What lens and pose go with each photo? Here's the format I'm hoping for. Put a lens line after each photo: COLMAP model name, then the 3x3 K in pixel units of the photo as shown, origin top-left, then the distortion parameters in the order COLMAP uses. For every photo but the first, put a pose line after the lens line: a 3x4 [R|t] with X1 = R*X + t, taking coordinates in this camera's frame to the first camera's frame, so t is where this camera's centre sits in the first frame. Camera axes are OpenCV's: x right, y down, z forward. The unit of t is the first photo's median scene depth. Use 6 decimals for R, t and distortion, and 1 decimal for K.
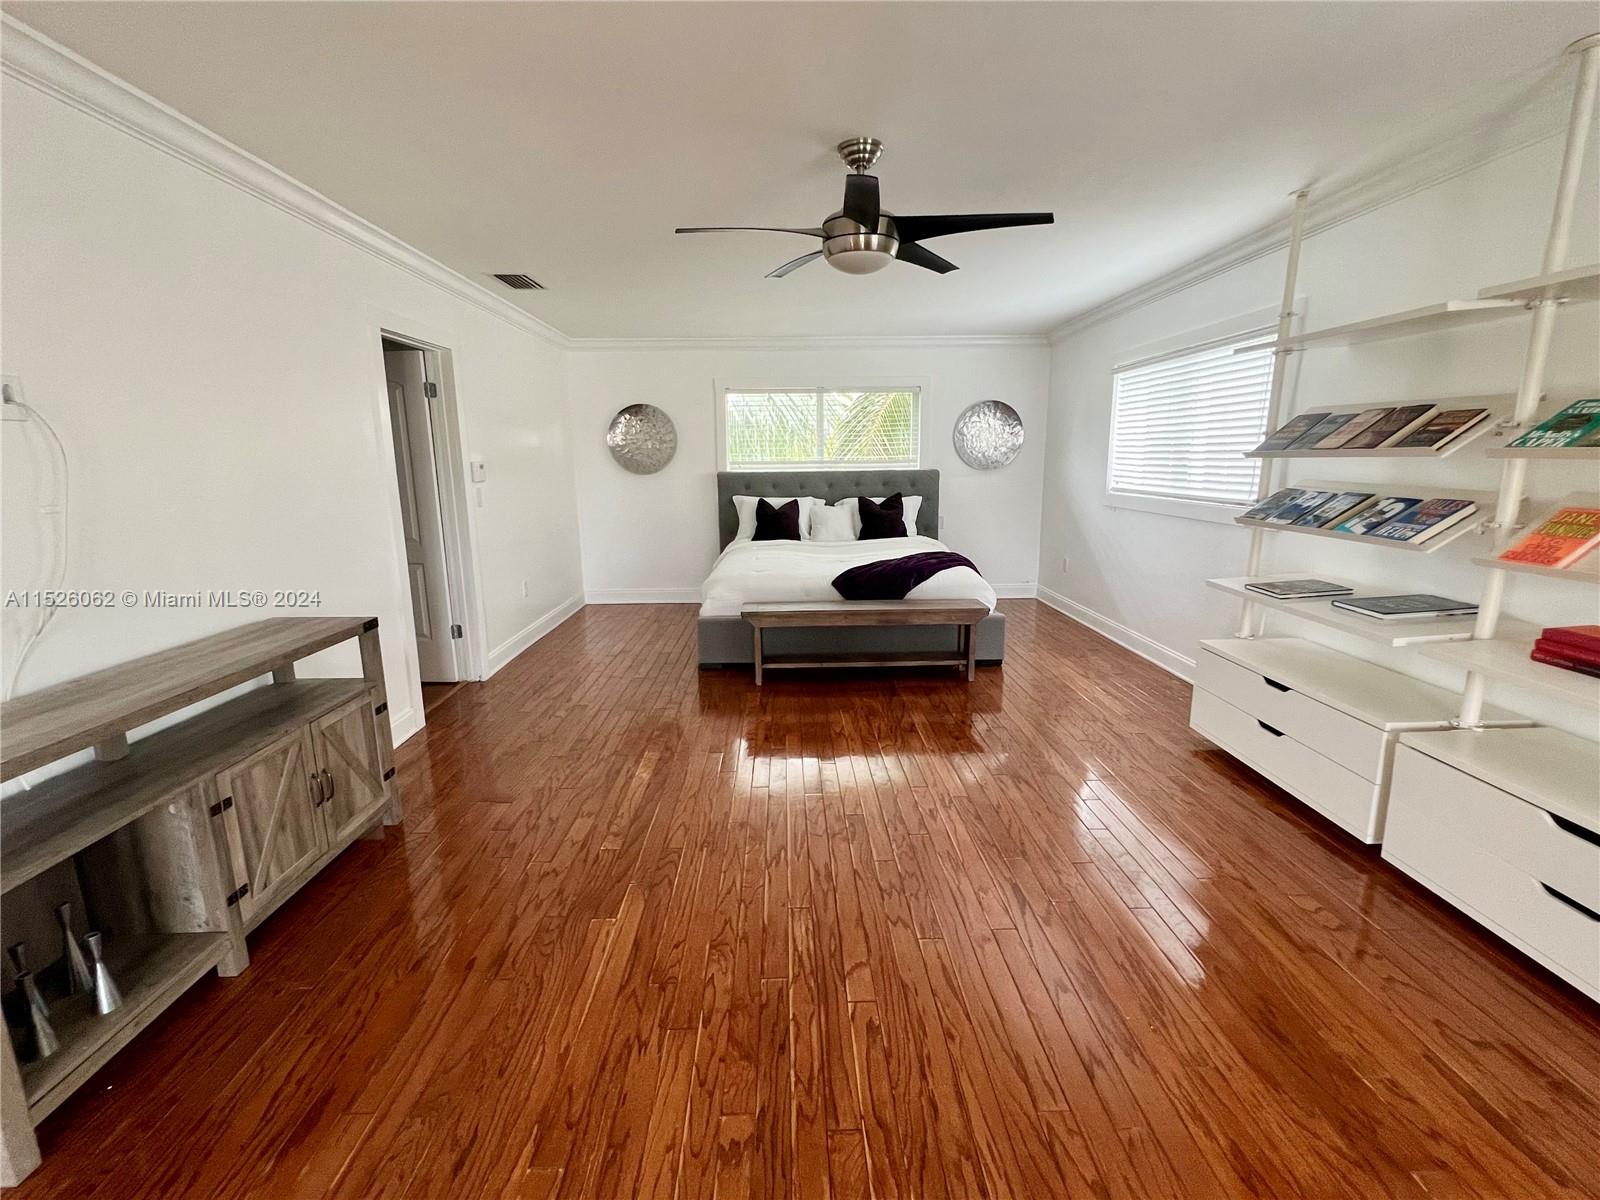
lens RADIAL K [[707.7, 0, 802.7], [0, 707.7, 597.0], [0, 0, 1]] dist [0.002272, 0.000628]
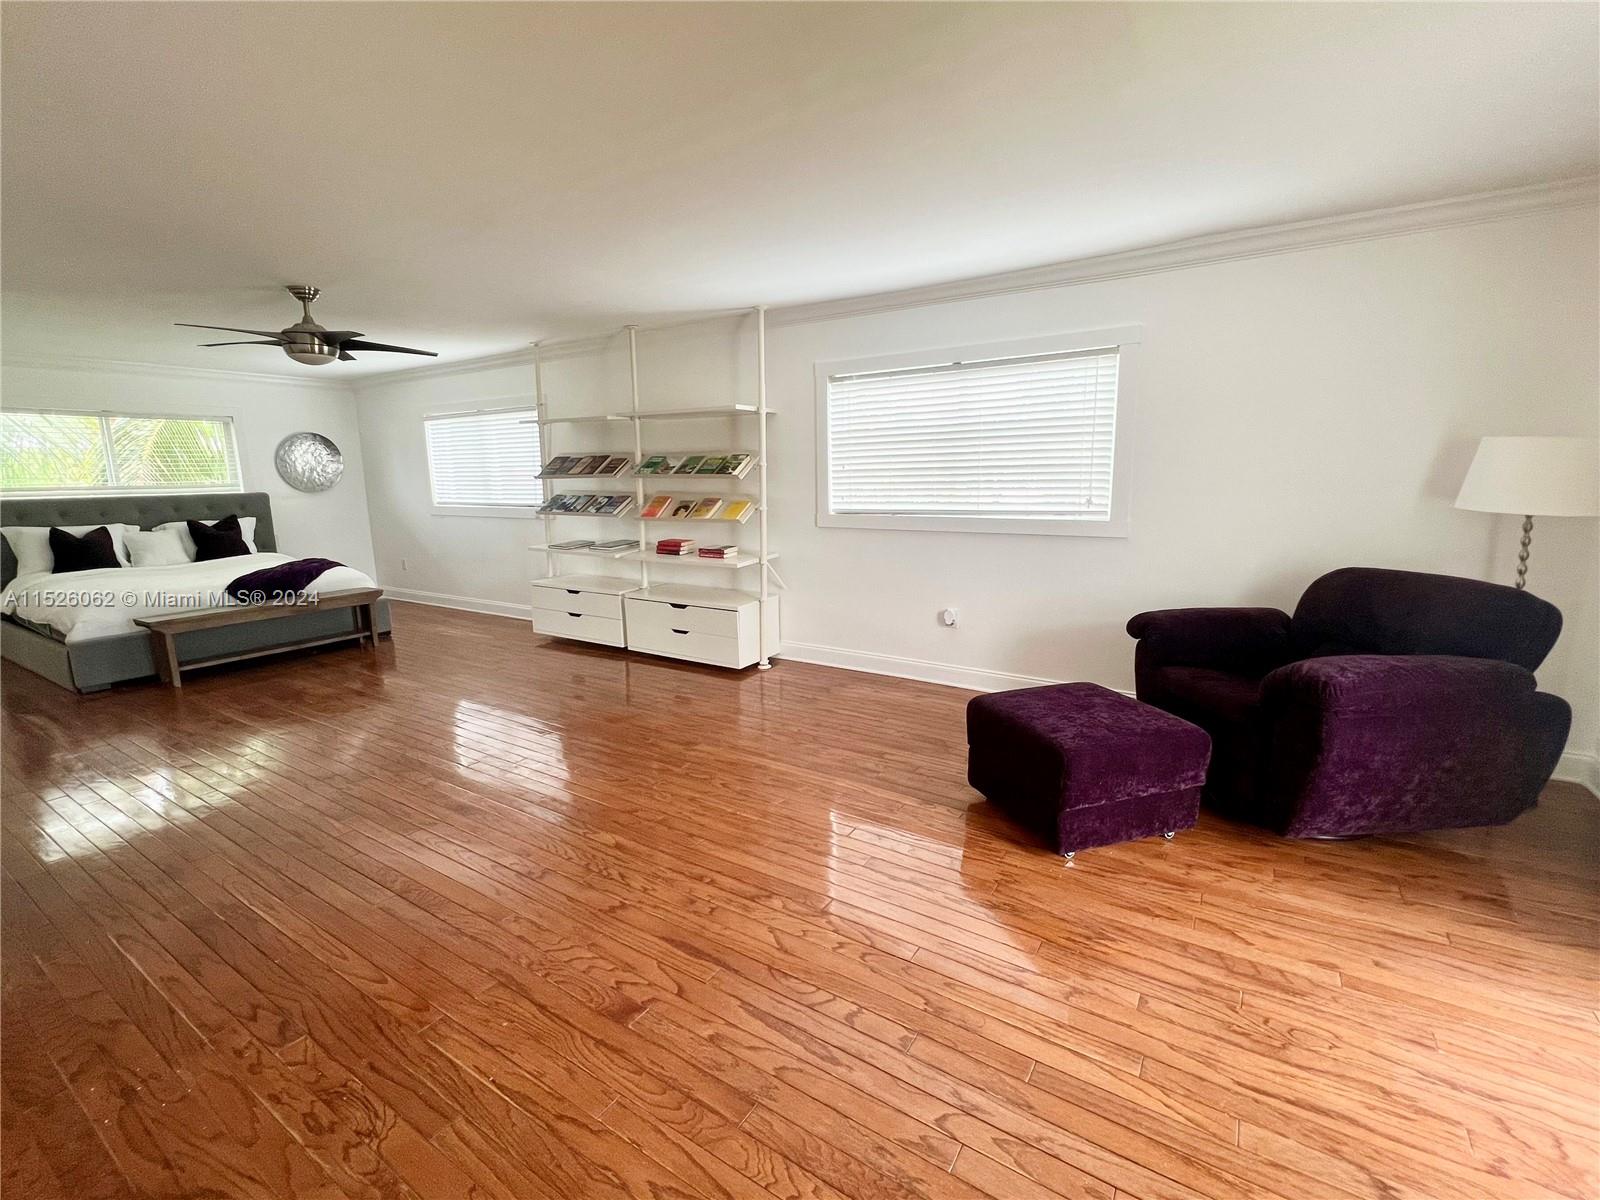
lens RADIAL K [[707.7, 0, 797.6], [0, 707.7, 598.6], [0, 0, 1]] dist [0.002272, 0.000628]
pose [[0.559211, -0.146898, 0.815907, -0.427859], [0.170626, 0.983500, 0.060128, 0.091605], [-0.811277, 0.105591, 0.575049, -0.461989]]
